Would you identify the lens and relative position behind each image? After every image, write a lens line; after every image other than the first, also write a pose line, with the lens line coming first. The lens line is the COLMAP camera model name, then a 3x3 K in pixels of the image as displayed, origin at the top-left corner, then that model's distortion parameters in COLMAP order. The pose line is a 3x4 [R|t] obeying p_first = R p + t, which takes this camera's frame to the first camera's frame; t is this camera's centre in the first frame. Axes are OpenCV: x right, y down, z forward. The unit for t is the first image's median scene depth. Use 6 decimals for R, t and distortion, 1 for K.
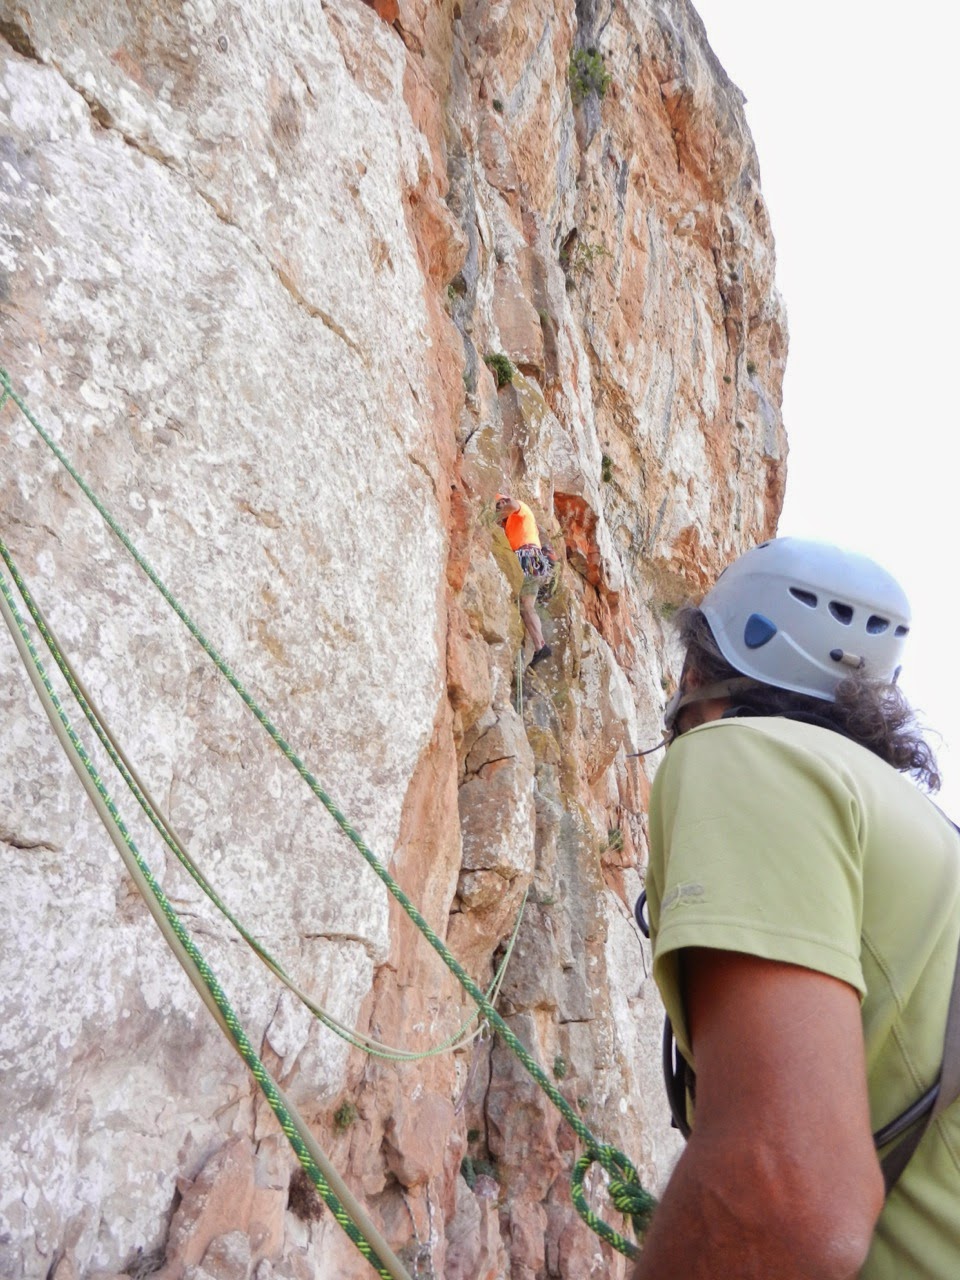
lens RADIAL K [[994.7, 0, 523.8], [0, 994.7, 641.7], [0, 0, 1]] dist [0.002006, 0.016087]
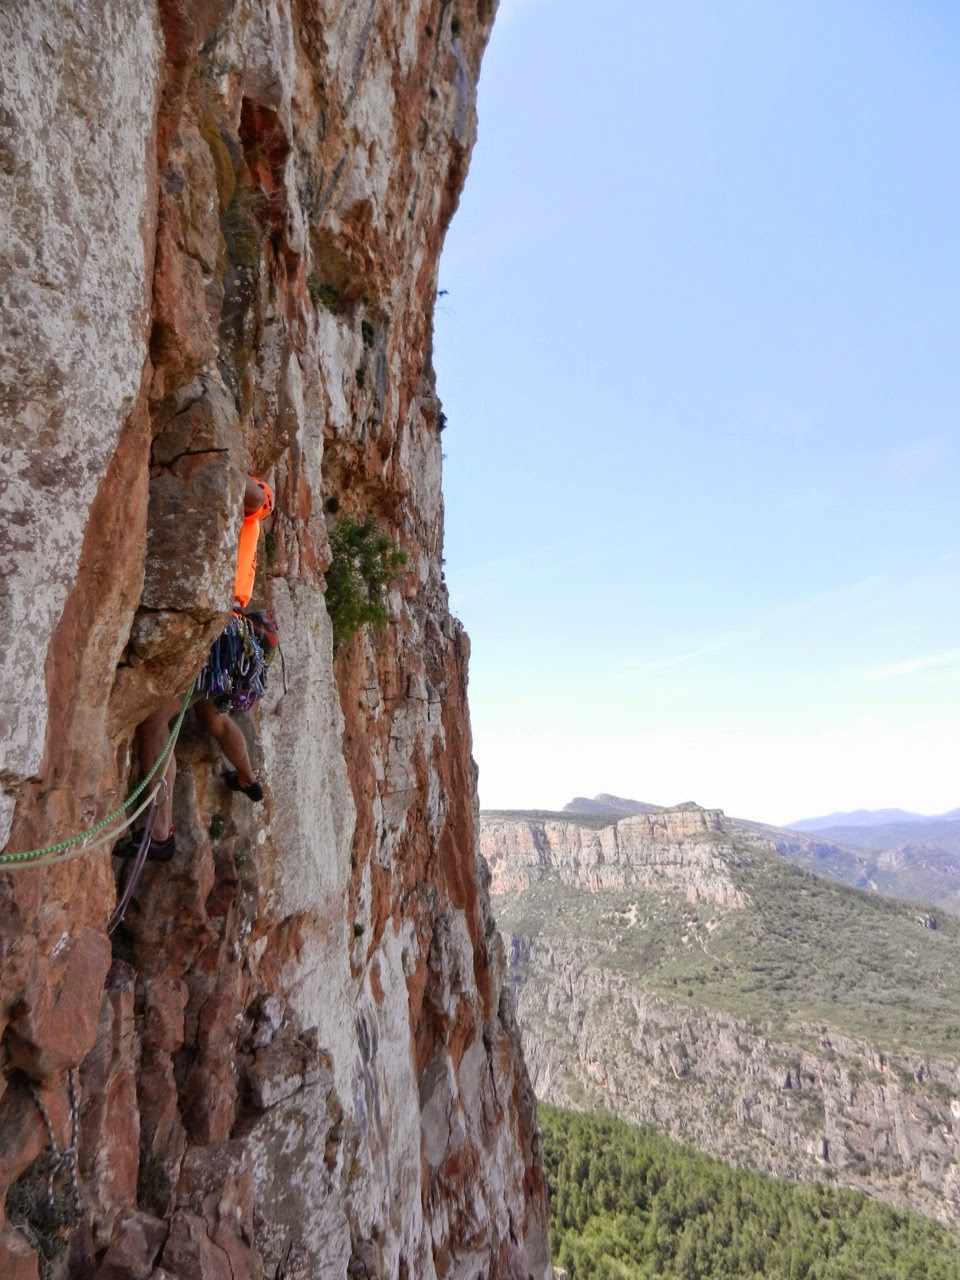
lens RADIAL K [[994.7, 0, 523.8], [0, 994.7, 641.7], [0, 0, 1]] dist [0.002006, 0.016087]
pose [[0.921899, 0.079194, 0.379250, -0.059477], [-0.187197, 0.948089, 0.257070, 0.022678], [-0.339204, -0.307987, 0.888867, 0.241579]]
